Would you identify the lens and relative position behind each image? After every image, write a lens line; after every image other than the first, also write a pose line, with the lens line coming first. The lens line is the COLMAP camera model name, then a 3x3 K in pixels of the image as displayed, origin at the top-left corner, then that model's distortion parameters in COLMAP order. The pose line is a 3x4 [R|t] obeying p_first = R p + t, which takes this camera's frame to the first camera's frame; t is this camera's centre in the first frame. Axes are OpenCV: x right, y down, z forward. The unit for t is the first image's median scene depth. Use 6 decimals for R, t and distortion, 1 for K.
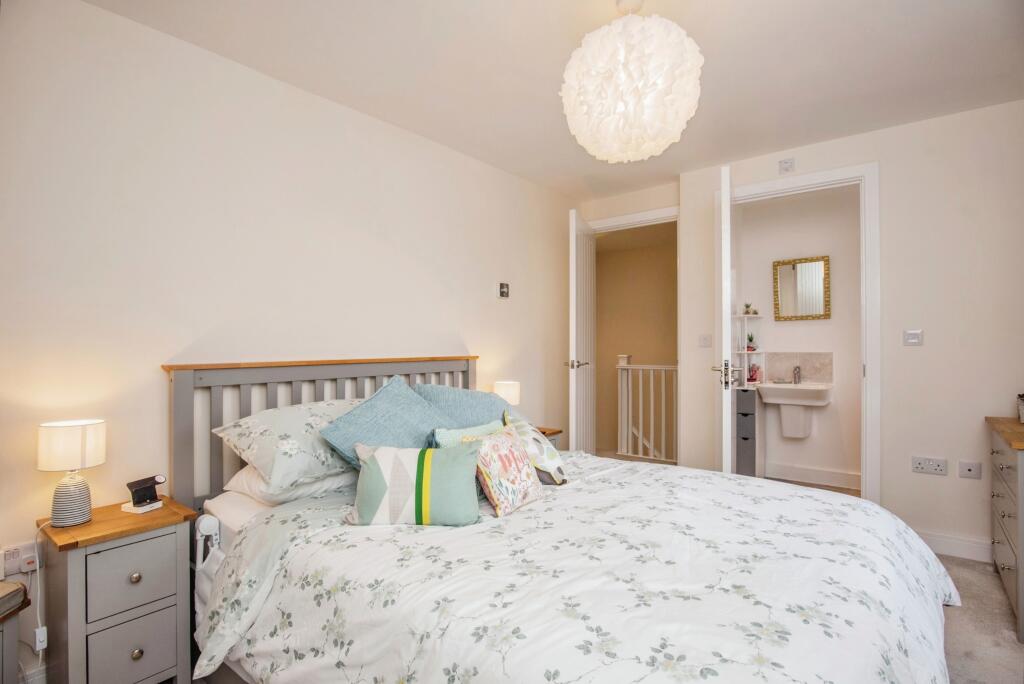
lens RADIAL K [[509.3, 0, 514.0], [0, 509.3, 345.2], [0, 0, 1]] dist [-0.000919, 0.000002]
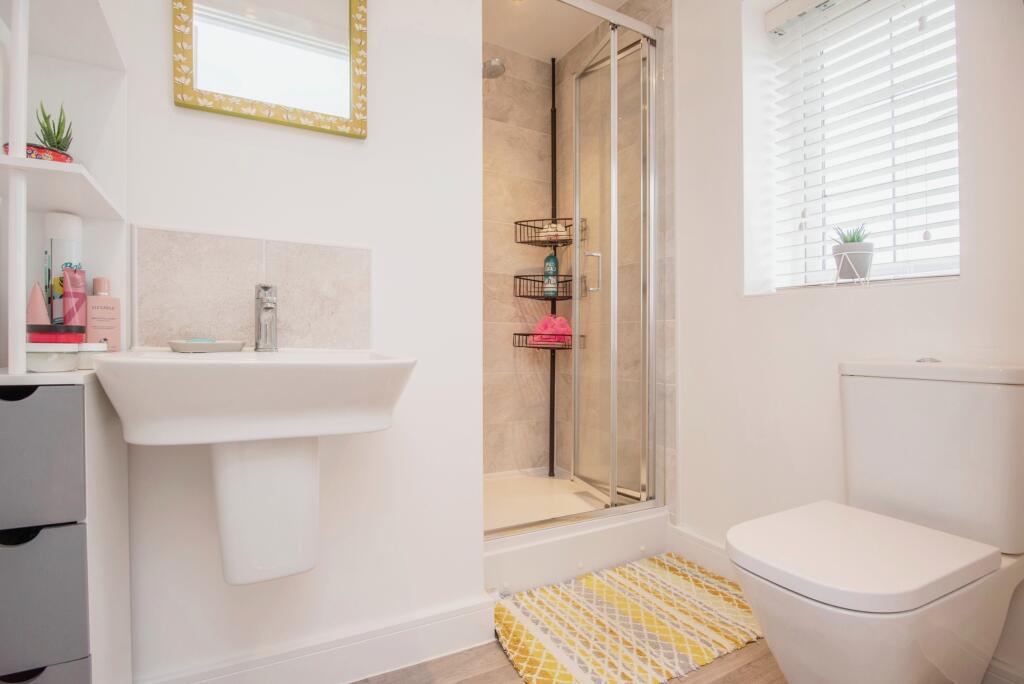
lens RADIAL K [[509.3, 0, 513.9], [0, 509.3, 340.6], [0, 0, 1]] dist [-0.000919, 0.000002]
pose [[0.389994, 0.014631, 0.920701, 0.359161], [-0.025137, 0.999670, -0.005239, 0.068343], [-0.920474, -0.021100, 0.390233, 0.771480]]
